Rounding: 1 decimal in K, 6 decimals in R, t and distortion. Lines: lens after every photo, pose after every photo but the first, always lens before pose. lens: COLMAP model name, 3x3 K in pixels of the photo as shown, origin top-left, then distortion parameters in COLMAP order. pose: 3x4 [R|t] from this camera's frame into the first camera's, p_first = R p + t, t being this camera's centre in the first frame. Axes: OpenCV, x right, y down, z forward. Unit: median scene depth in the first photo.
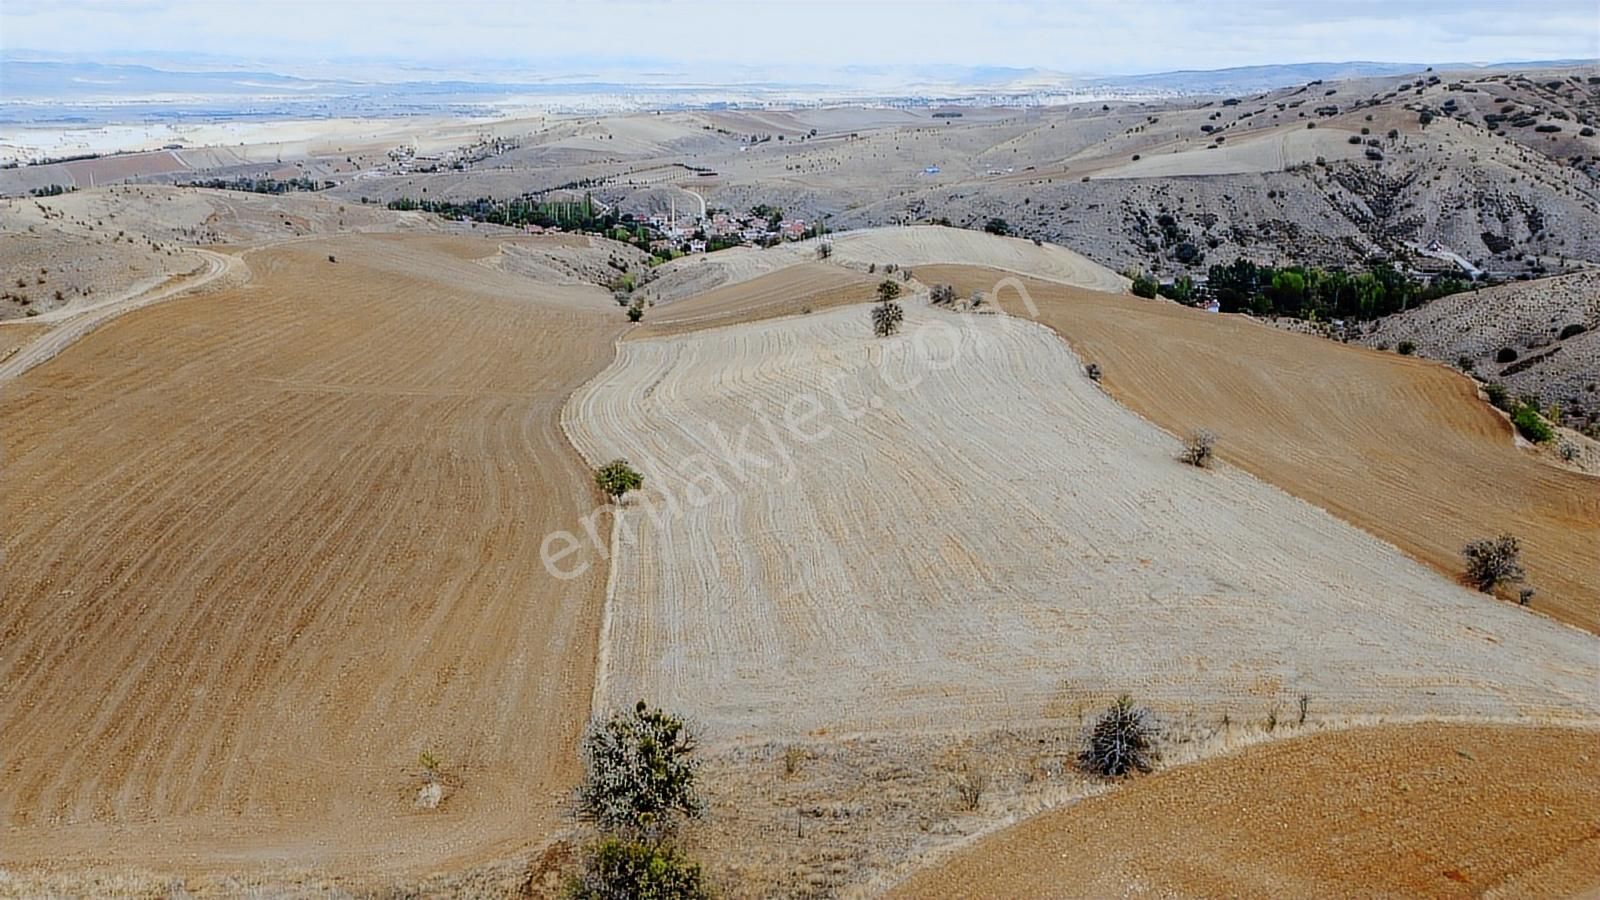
lens RADIAL K [[1210.7, 0, 794.4], [0, 1210.7, 452.7], [0, 0, 1]] dist [-0.004507, 0.002605]
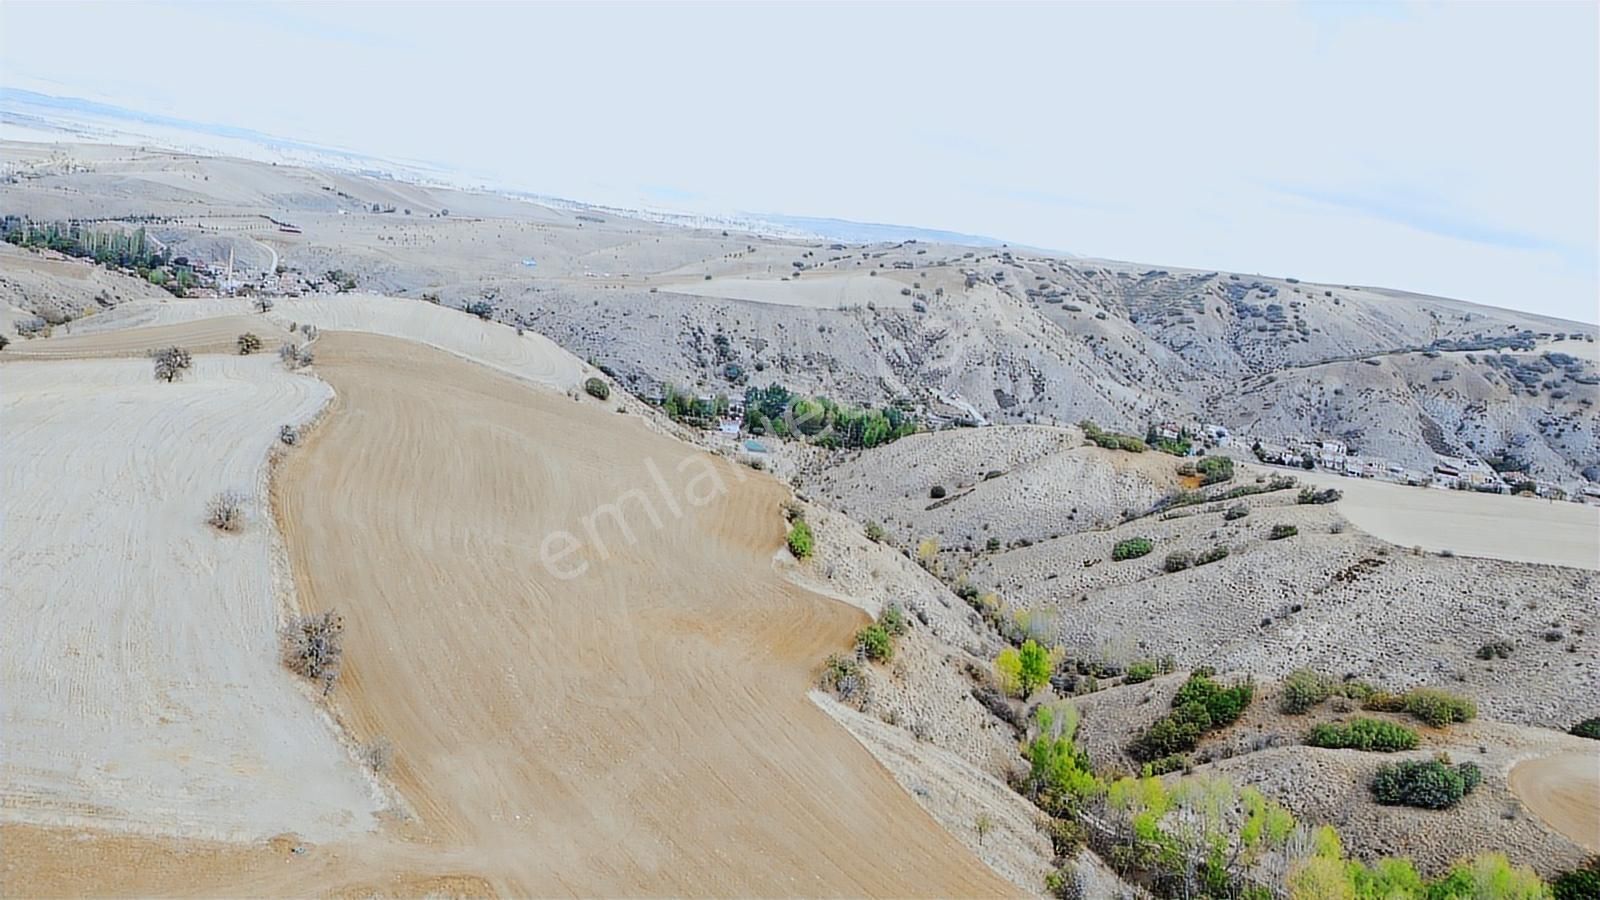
lens RADIAL K [[1210.7, 0, 792.0], [0, 1210.7, 449.1], [0, 0, 1]] dist [-0.004507, 0.002605]
pose [[0.952898, 0.111025, 0.282239, 0.083084], [-0.085219, 0.991111, -0.102158, 0.001444], [-0.291072, 0.073294, 0.953889, 0.002806]]
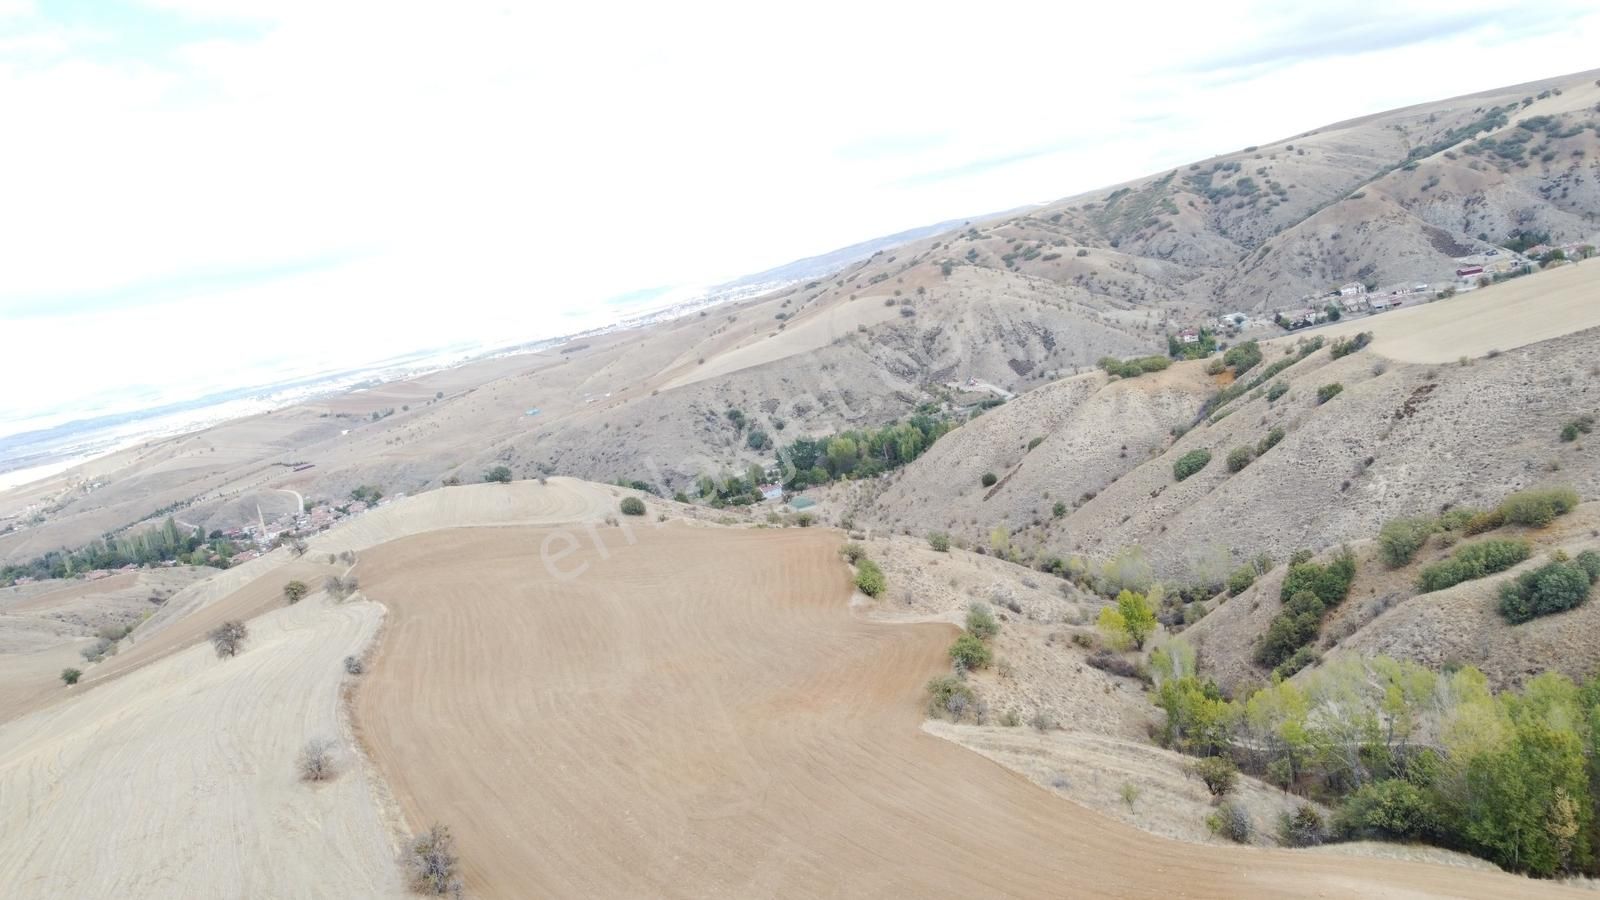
lens RADIAL K [[1210.7, 0, 790.4], [0, 1210.7, 447.8], [0, 0, 1]] dist [-0.004507, 0.002605]
pose [[0.940405, -0.232366, 0.248282, 0.087232], [0.273524, 0.950677, -0.146278, 0.000657], [-0.202046, 0.205472, 0.957580, 0.001415]]
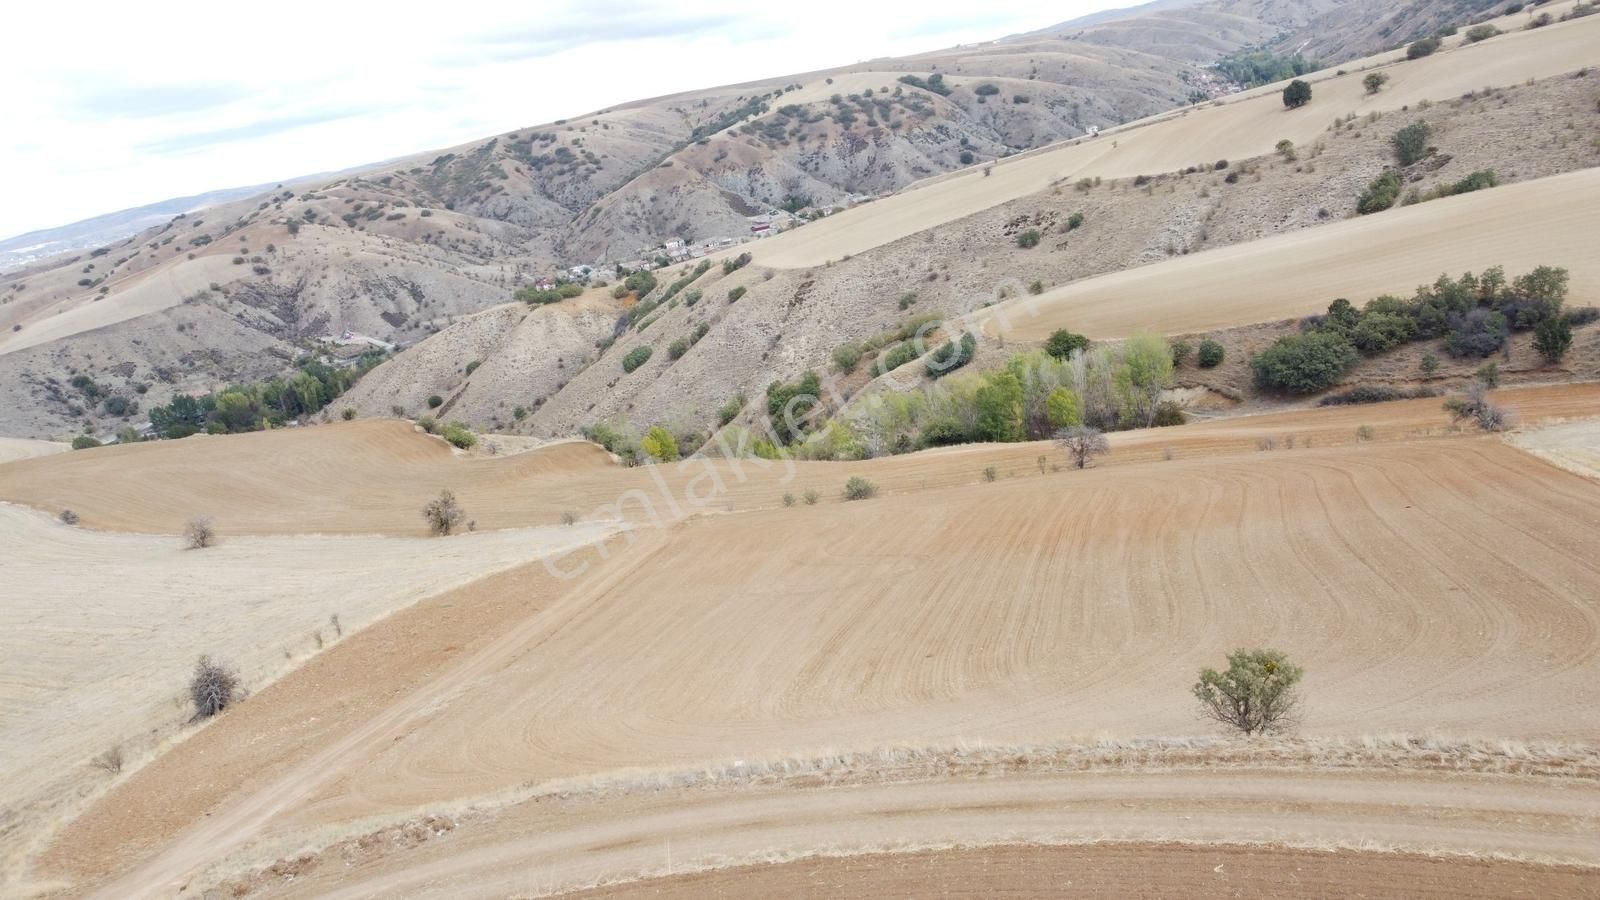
lens RADIAL K [[1210.7, 0, 792.9], [0, 1210.7, 451.5], [0, 0, 1]] dist [-0.004507, 0.002605]
pose [[0.642525, -0.317415, 0.697430, -0.012143], [0.384555, 0.920824, 0.064806, 0.011554], [-0.662781, 0.226561, 0.713717, -0.031452]]
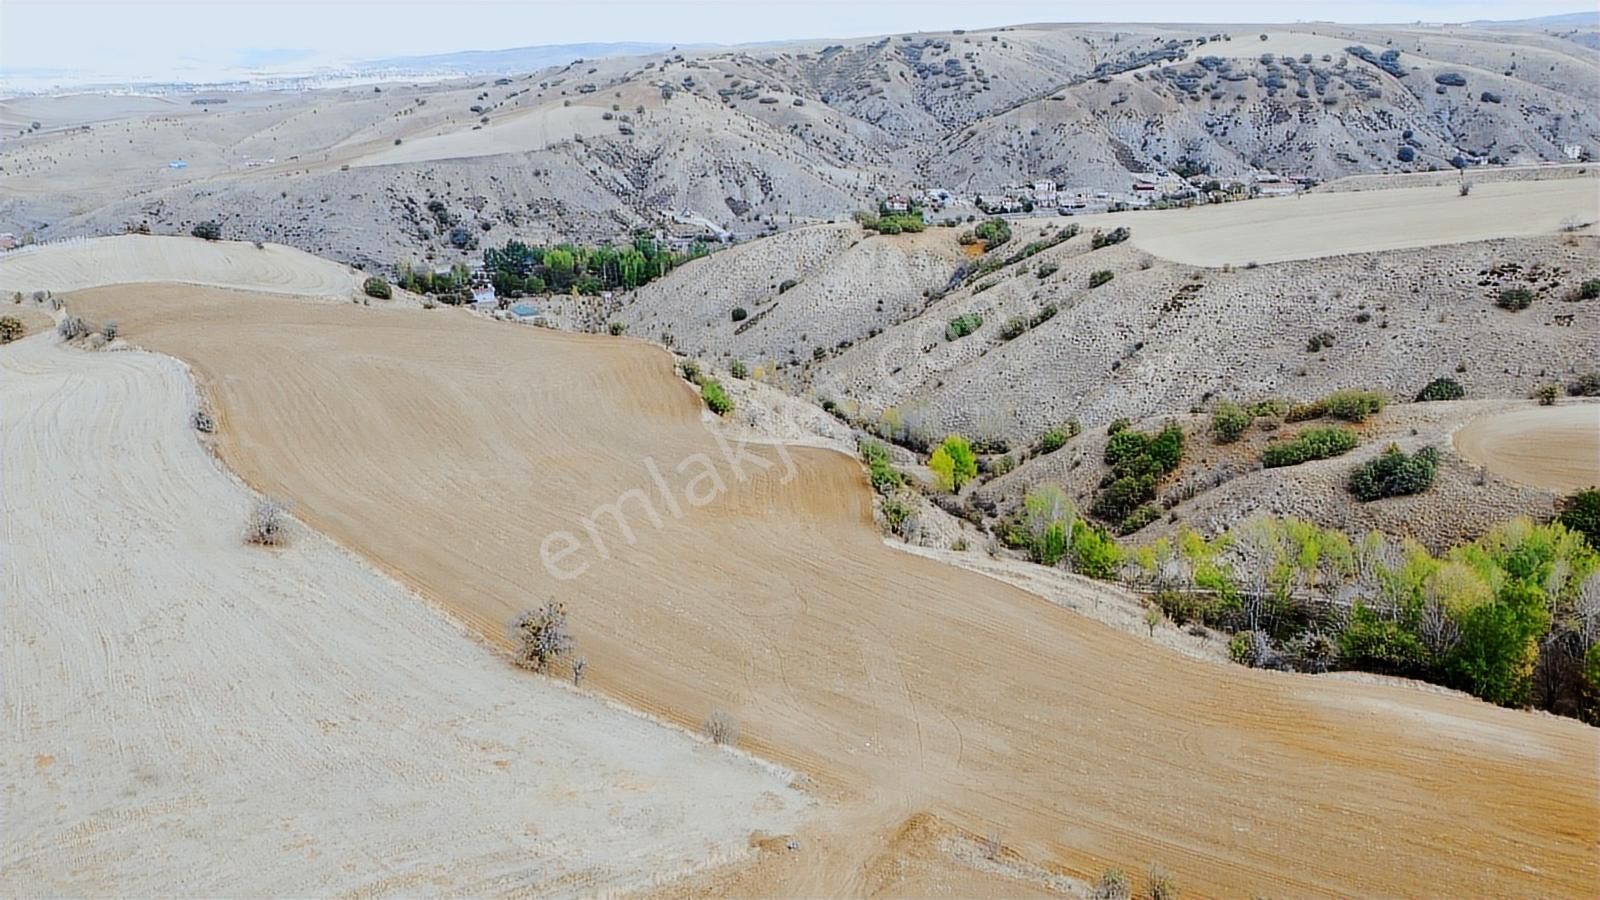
lens RADIAL K [[1210.7, 0, 791.4], [0, 1210.7, 455.2], [0, 0, 1]] dist [-0.004507, 0.002605]
pose [[0.855733, -0.167463, 0.489568, 0.043261], [0.159370, 0.985482, 0.058528, -0.006775], [-0.492262, 0.027938, 0.869999, 0.023747]]
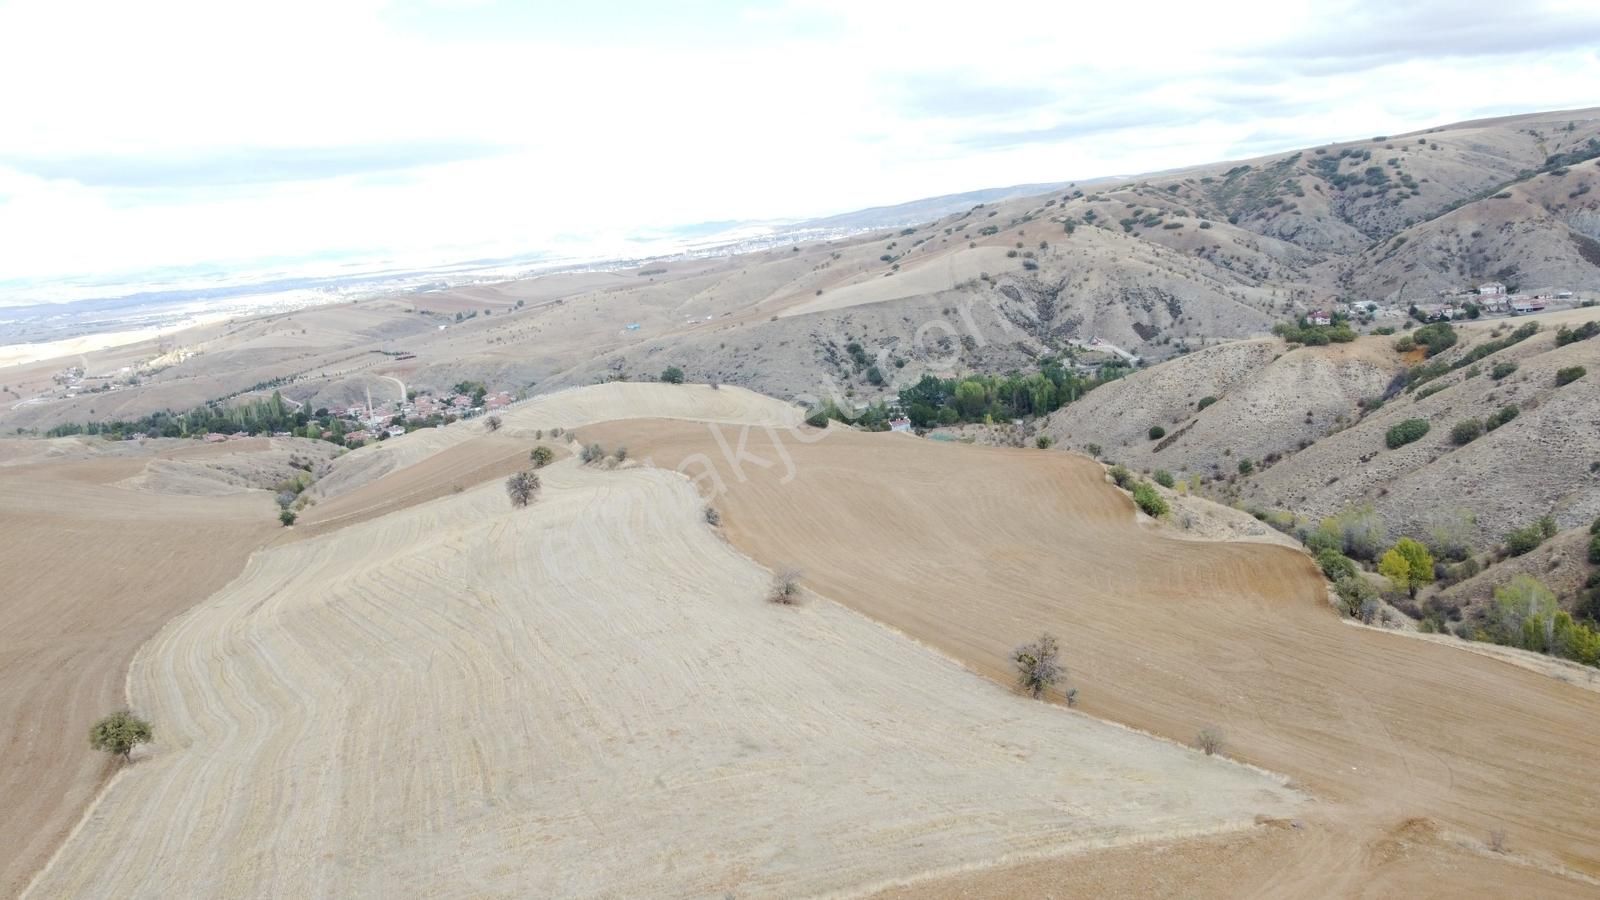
lens RADIAL K [[1210.7, 0, 792.2], [0, 1210.7, 449.1], [0, 0, 1]] dist [-0.004507, 0.002605]
pose [[0.968506, -0.137864, 0.207337, 0.027177], [0.163097, 0.980469, -0.109913, -0.000555], [-0.188134, 0.140267, 0.972075, 0.009582]]
